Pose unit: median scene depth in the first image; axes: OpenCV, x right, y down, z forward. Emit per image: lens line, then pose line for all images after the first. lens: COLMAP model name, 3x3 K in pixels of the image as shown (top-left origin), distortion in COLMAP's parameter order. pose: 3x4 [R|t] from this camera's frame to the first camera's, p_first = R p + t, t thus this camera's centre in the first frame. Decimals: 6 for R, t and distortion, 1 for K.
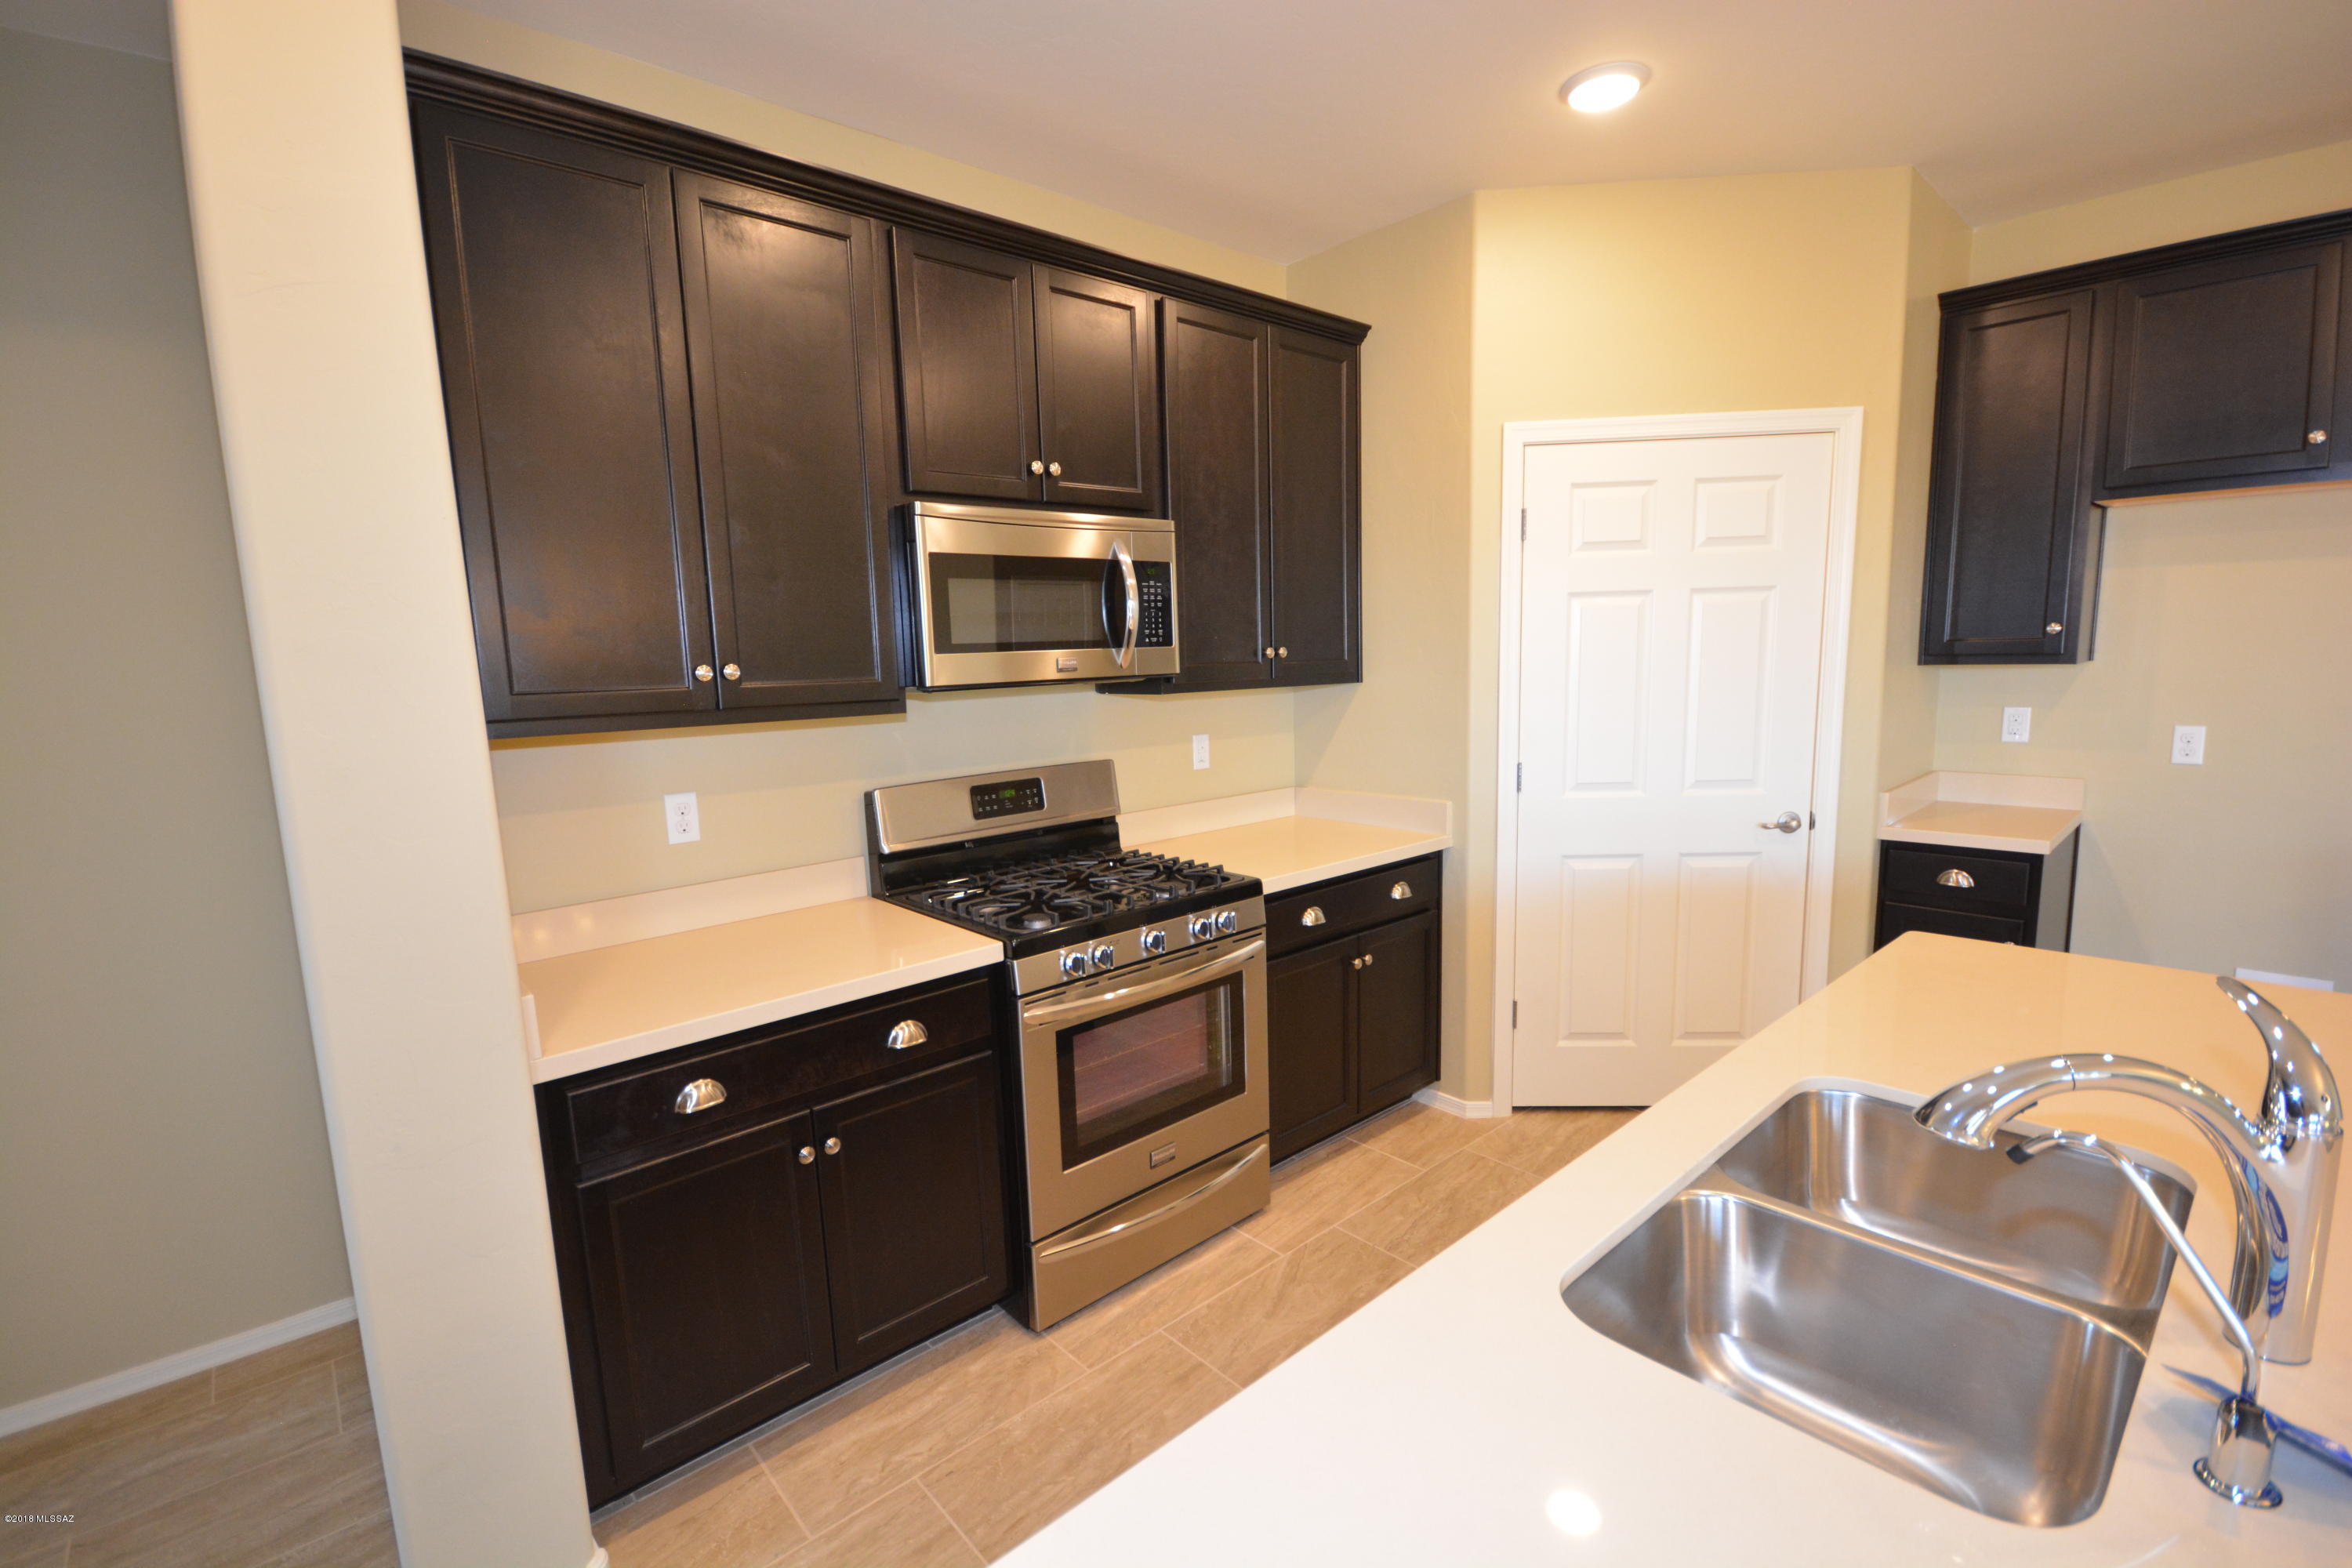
lens RADIAL K [[1038.1, 0, 1170.3], [0, 1038.1, 798.7], [0, 0, 1]] dist [0.000251, -0.000392]
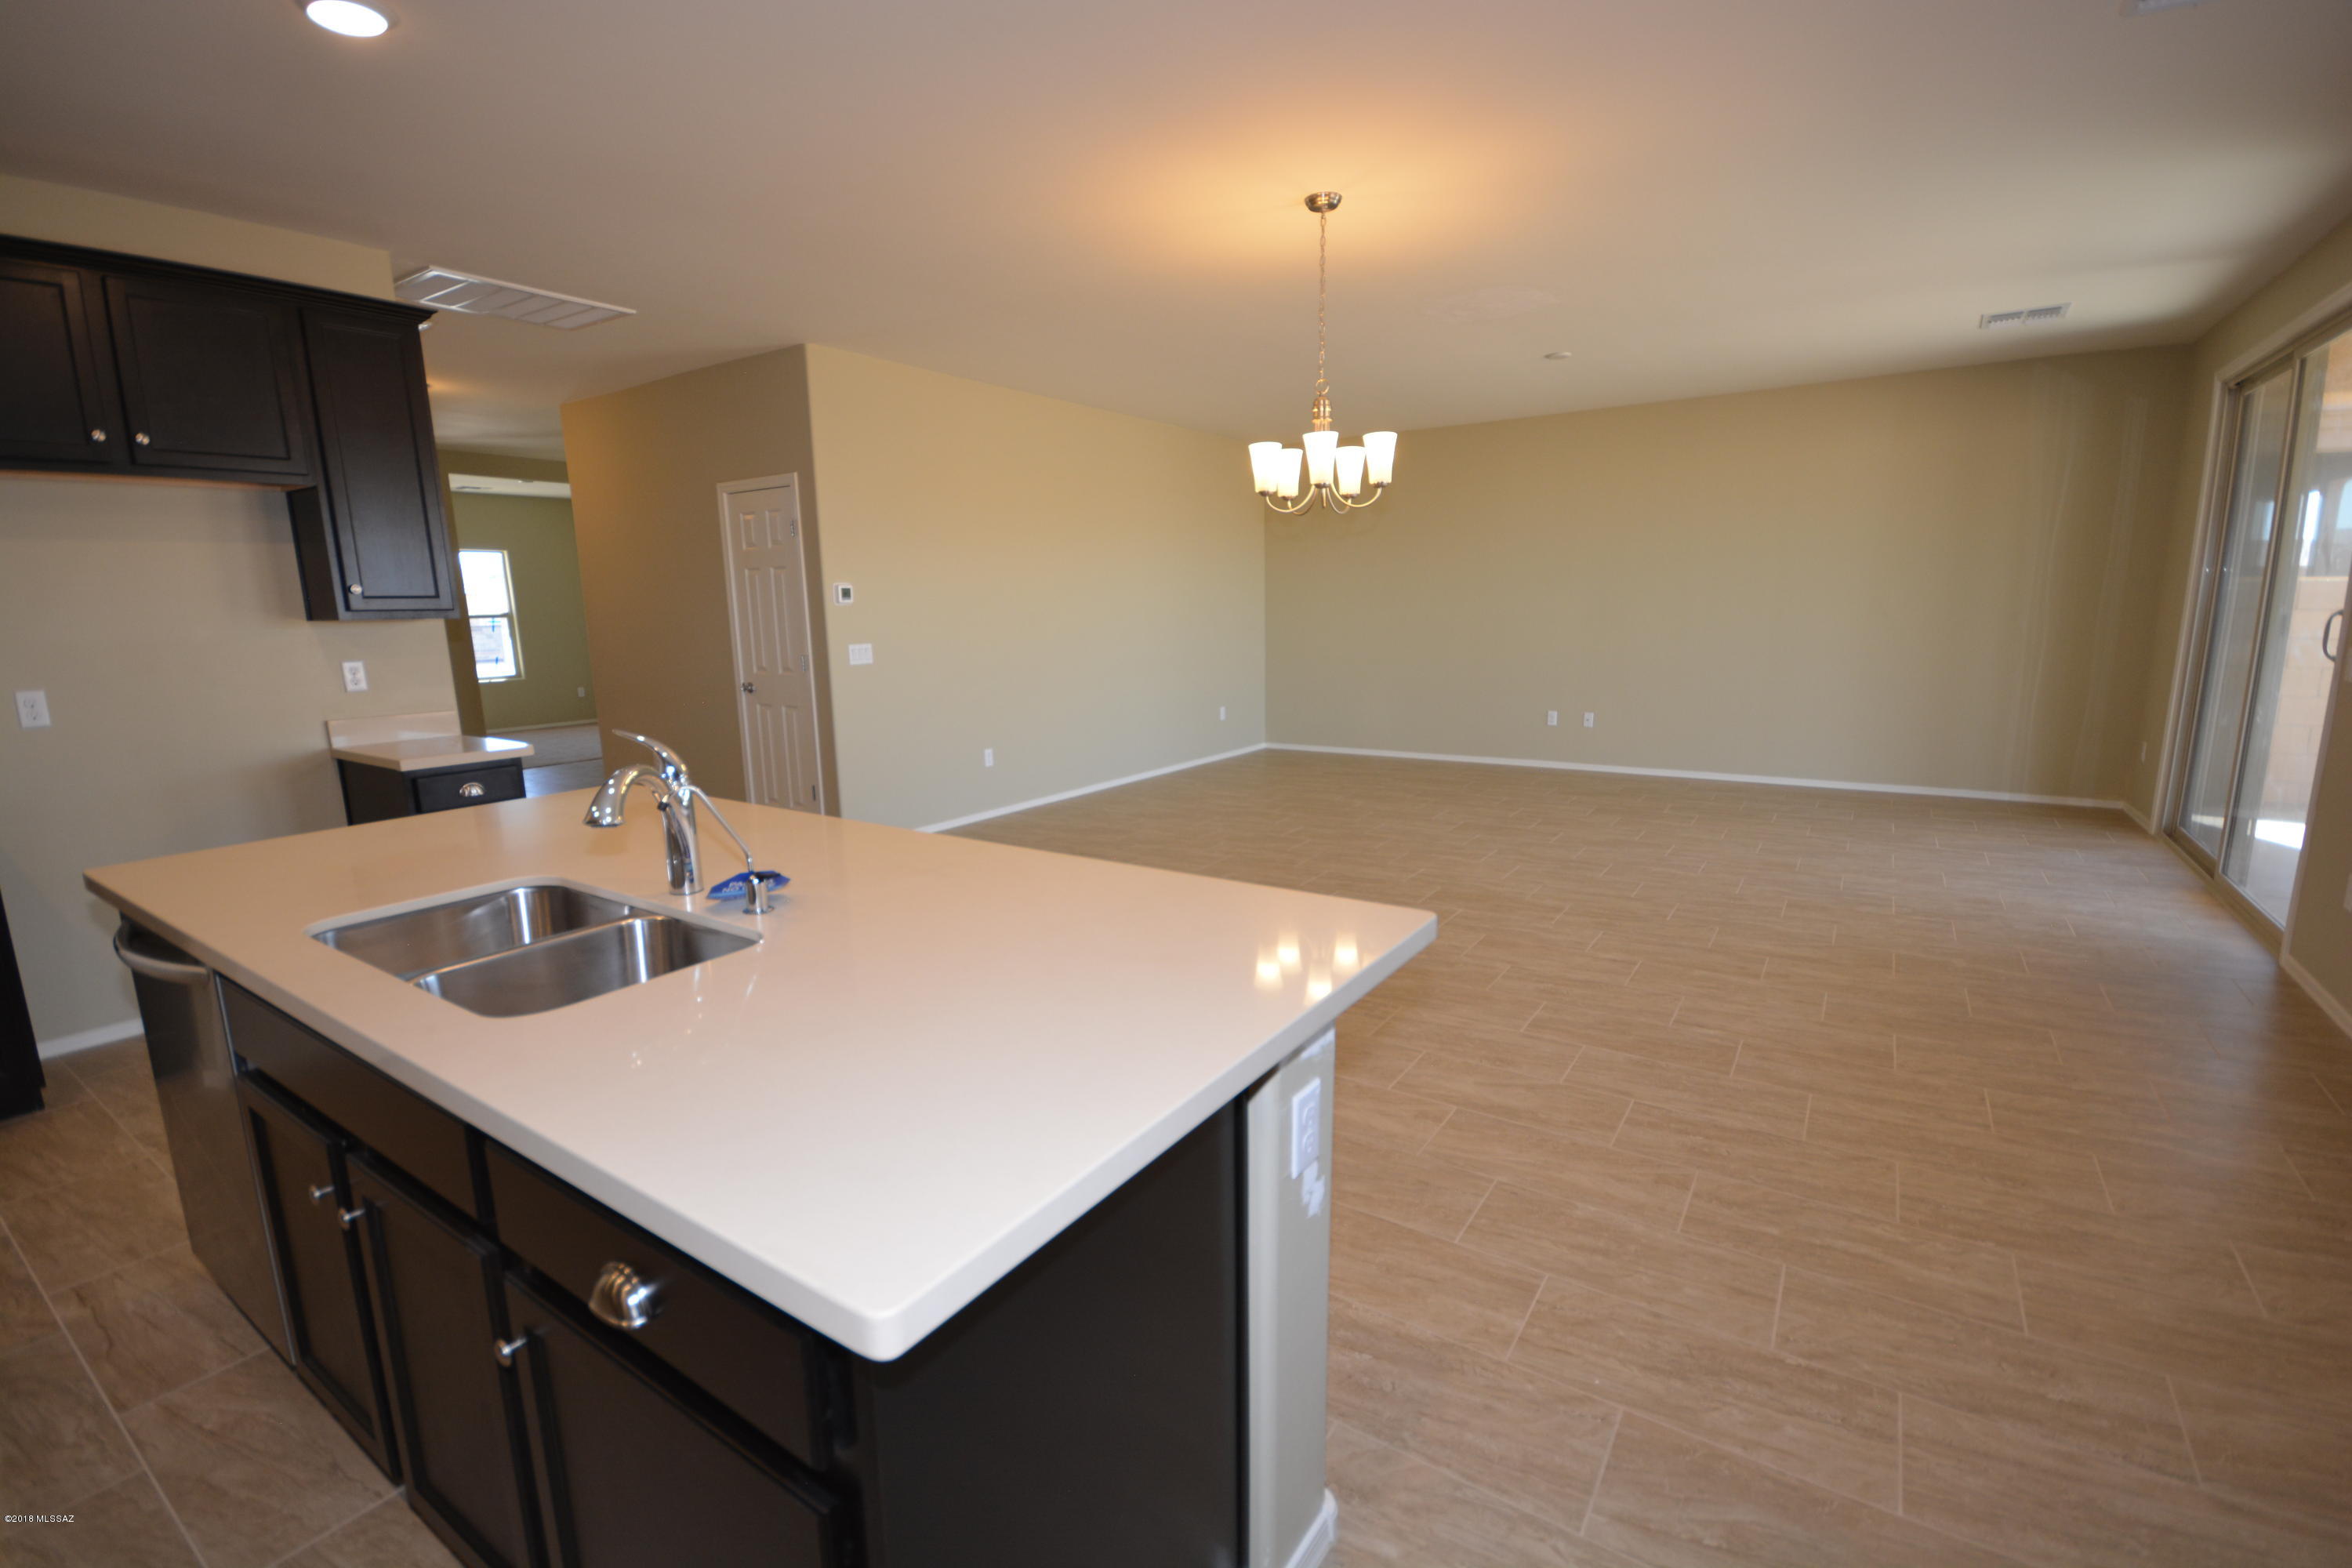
lens RADIAL K [[1031.5, 0, 1157.3], [0, 1031.5, 791.8], [0, 0, 1]] dist [0.017832, -0.018165]
pose [[-0.238135, -0.140144, 0.961068, -0.368440], [0.164803, 0.969354, 0.182188, 0.032956], [-0.957148, 0.201773, -0.207741, 0.152114]]
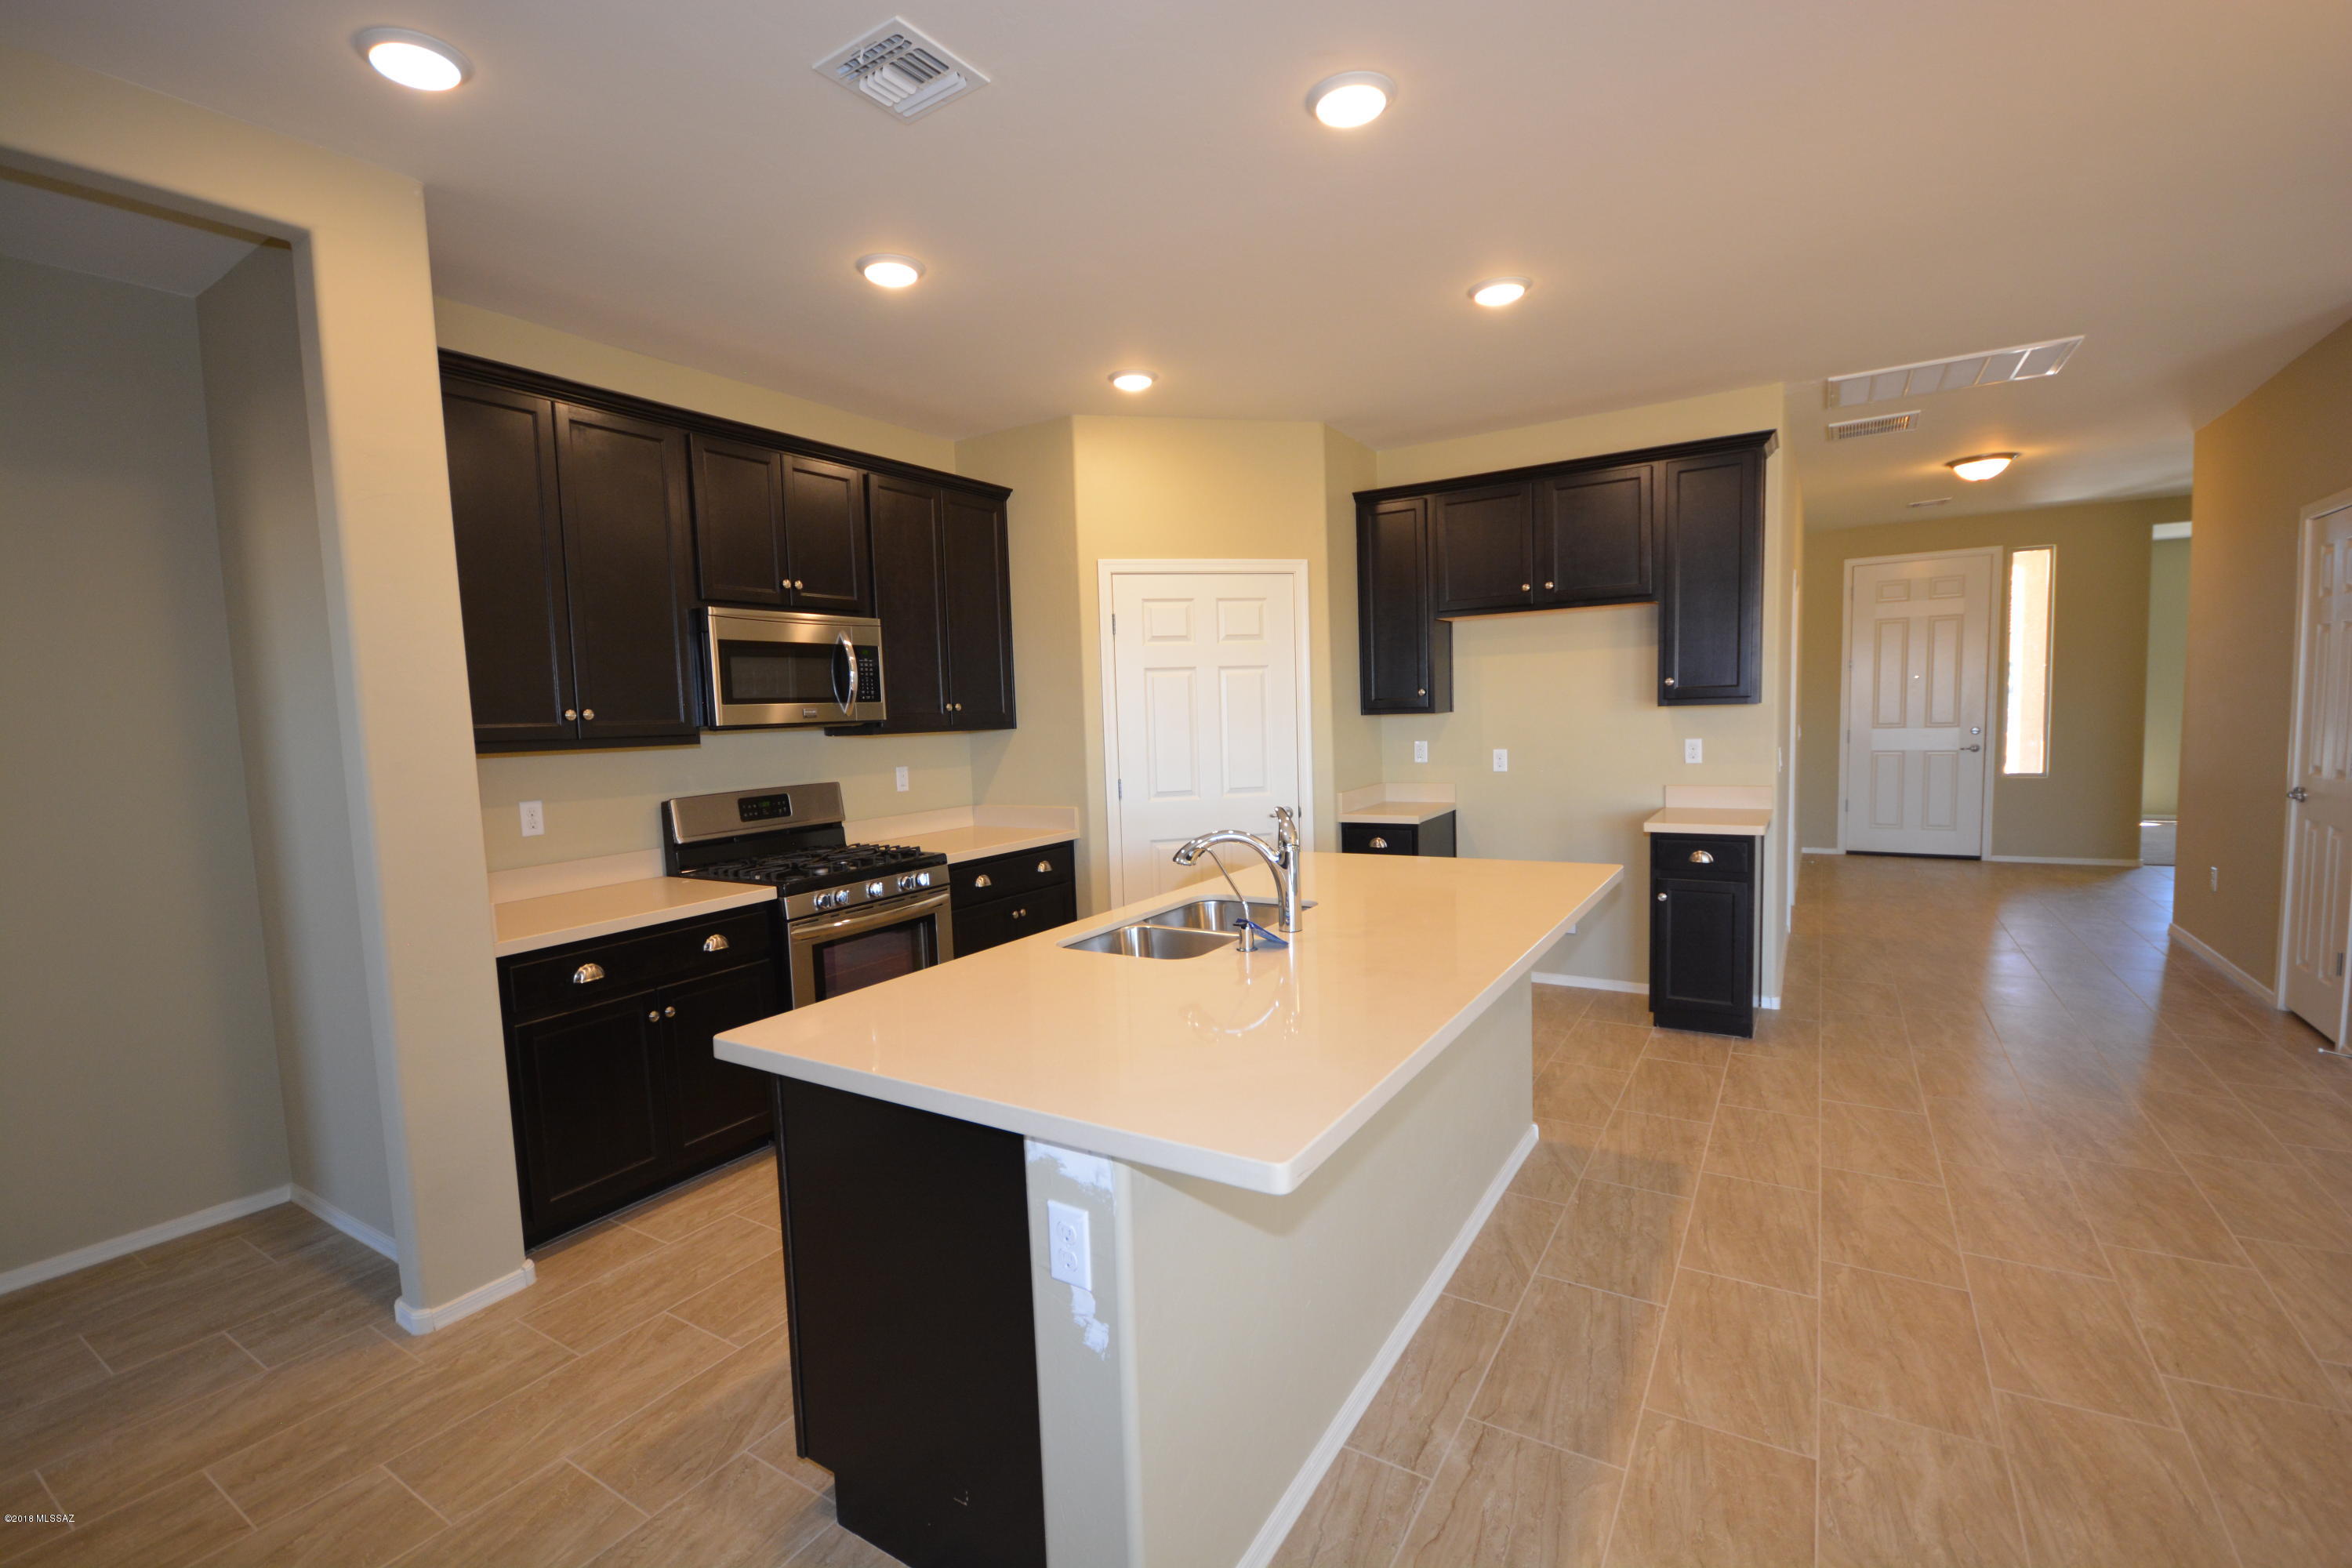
lens RADIAL K [[1030.1, 0, 1161.1], [0, 1030.1, 797.4], [0, 0, 1]] dist [0.017410, -0.016306]
pose [[0.960906, -0.025512, 0.275698, -0.023400], [0.044380, 0.997063, -0.062416, 0.100371], [-0.273296, 0.072211, 0.959216, -0.521136]]
